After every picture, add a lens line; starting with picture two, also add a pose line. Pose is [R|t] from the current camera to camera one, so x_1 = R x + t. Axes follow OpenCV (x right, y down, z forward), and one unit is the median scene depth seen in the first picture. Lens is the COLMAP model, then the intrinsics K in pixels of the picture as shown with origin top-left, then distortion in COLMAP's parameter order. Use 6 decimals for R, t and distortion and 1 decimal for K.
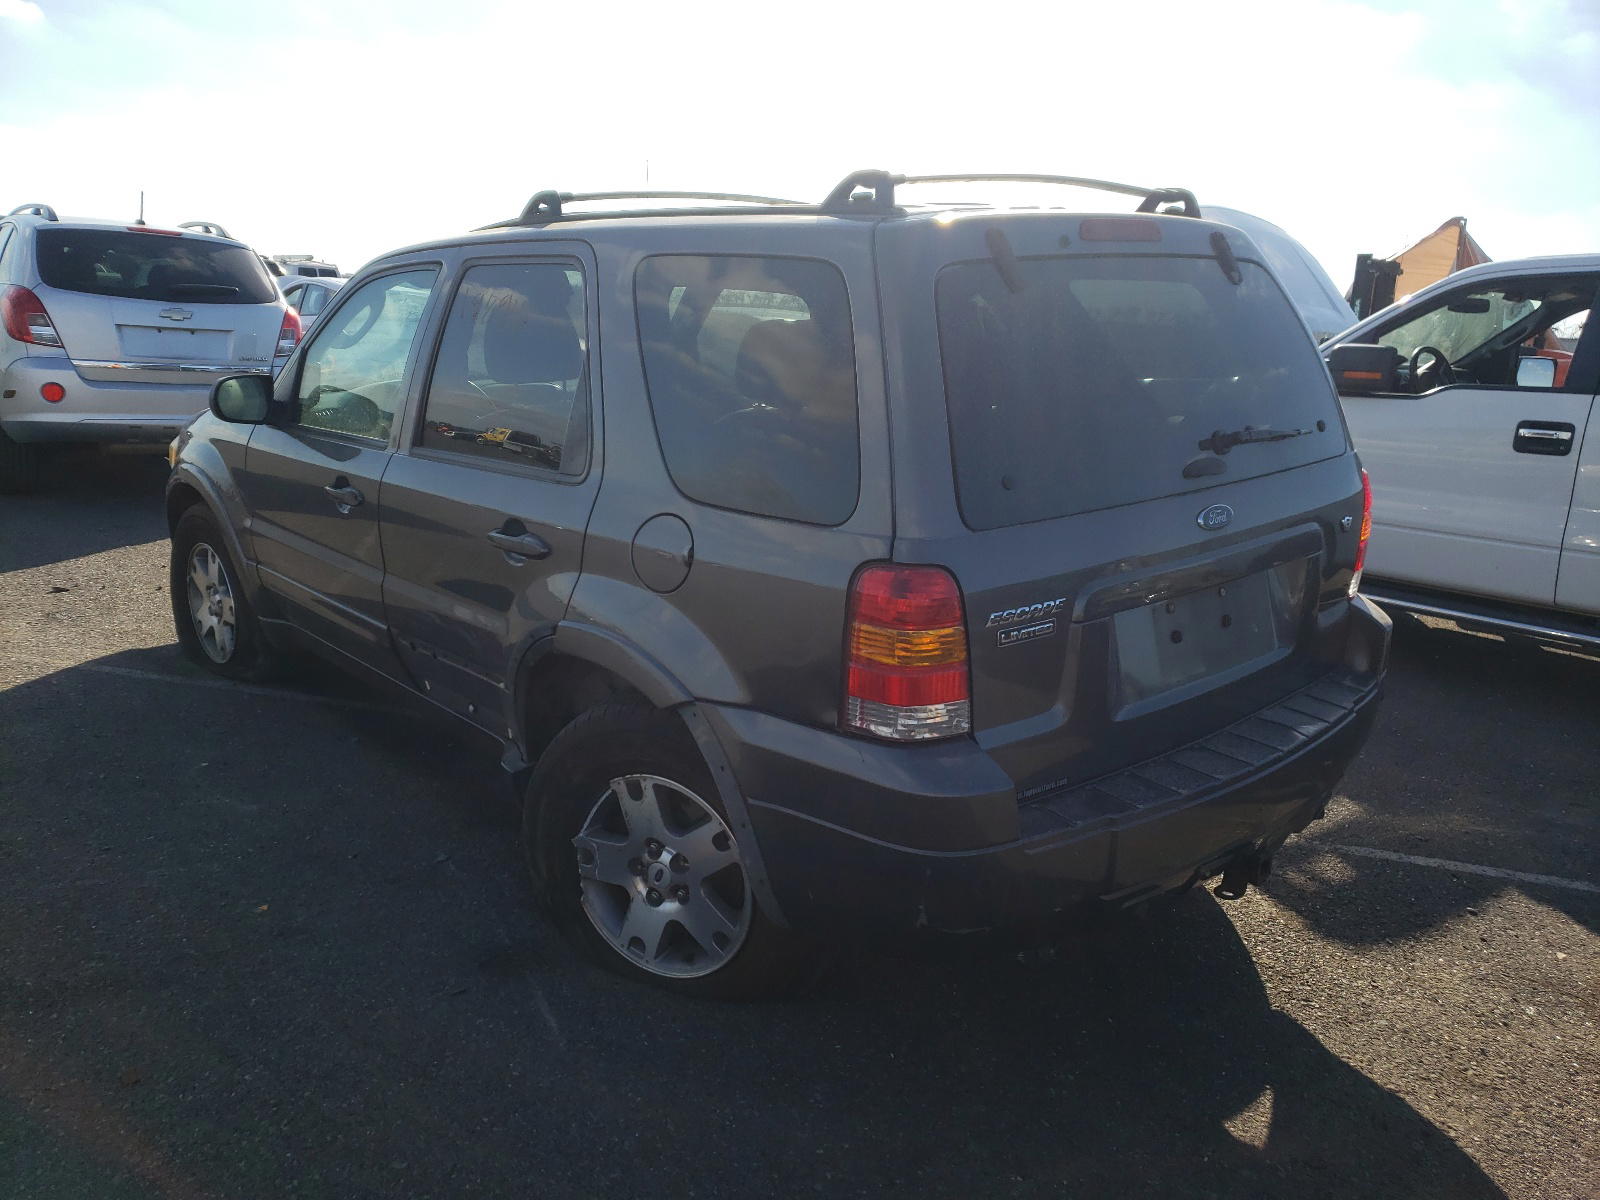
lens RADIAL K [[1211.7, 0, 800.0], [0, 1211.7, 600.0], [0, 0, 1]] dist [-0.006440, -0.001832]
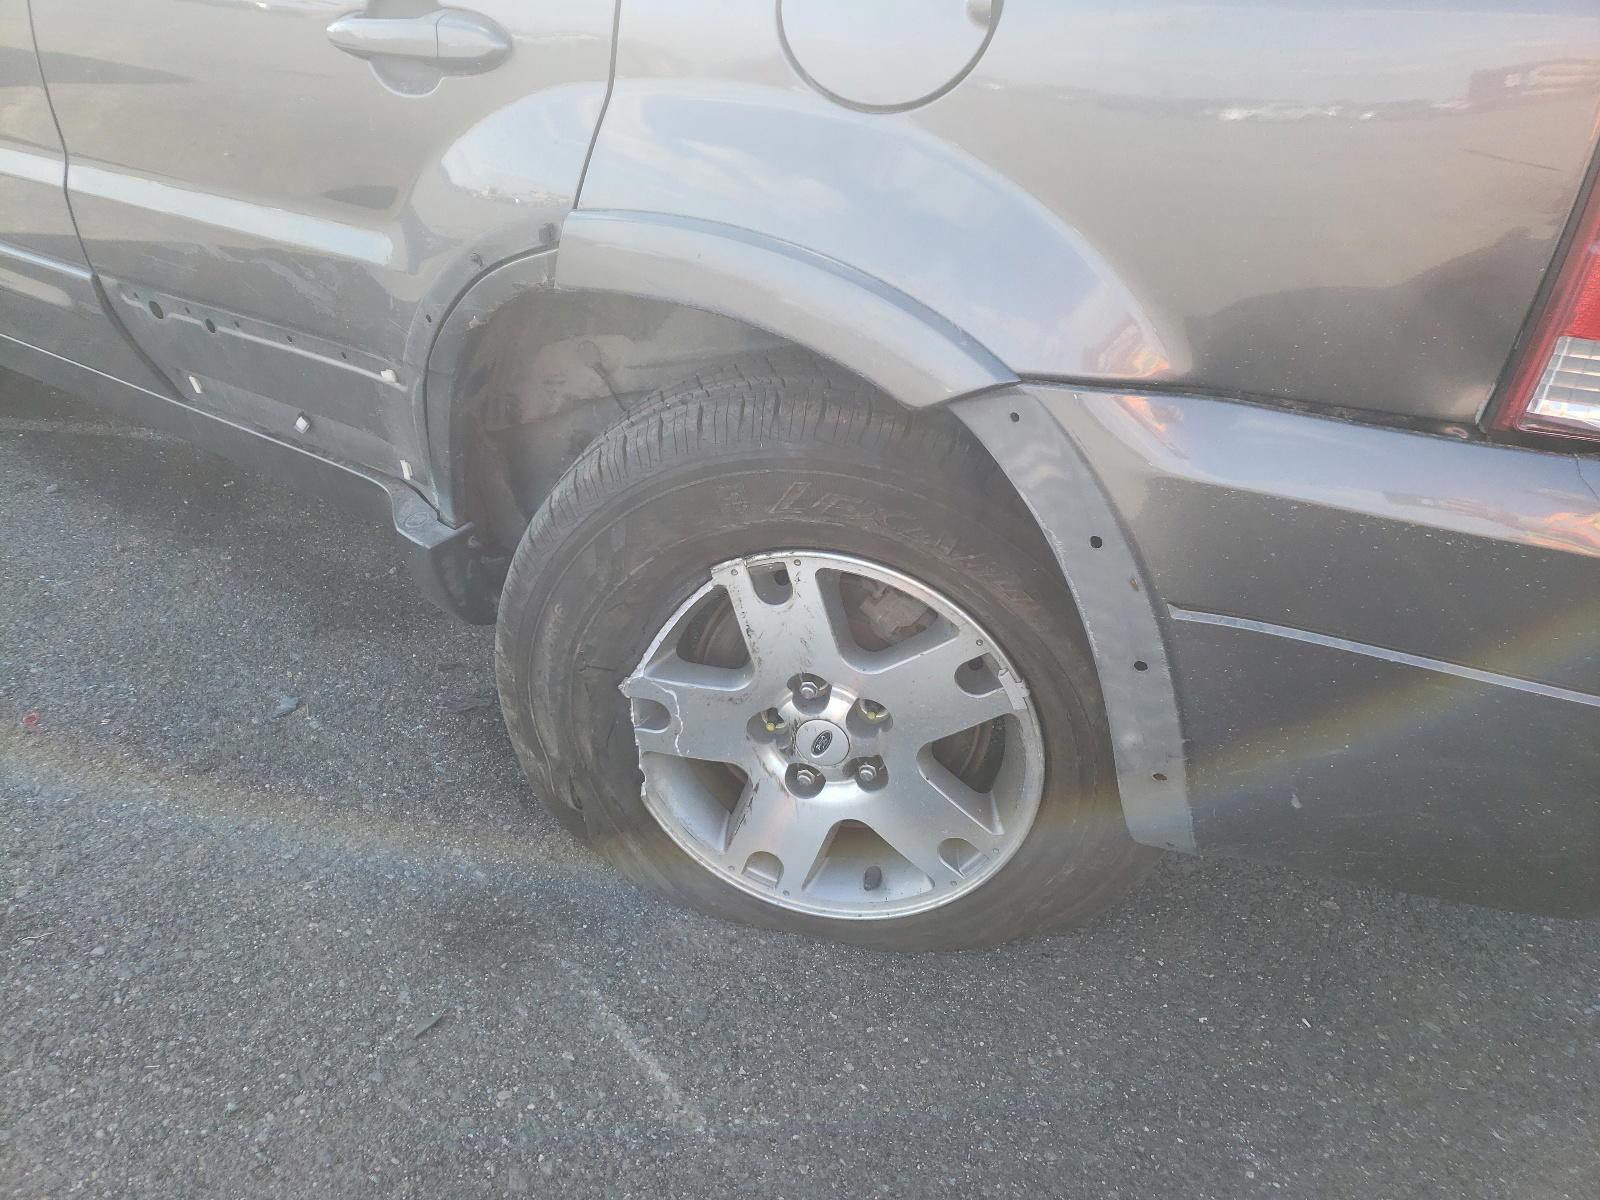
lens RADIAL K [[1248.6, 0, 800.0], [0, 1248.6, 600.0], [0, 0, 1]] dist [0.112139, -0.180261]
pose [[0.977337, -0.098689, 0.187280, -0.215483], [0.045955, 0.962496, 0.267376, 0.032815], [-0.206643, -0.252710, 0.945218, 0.529472]]
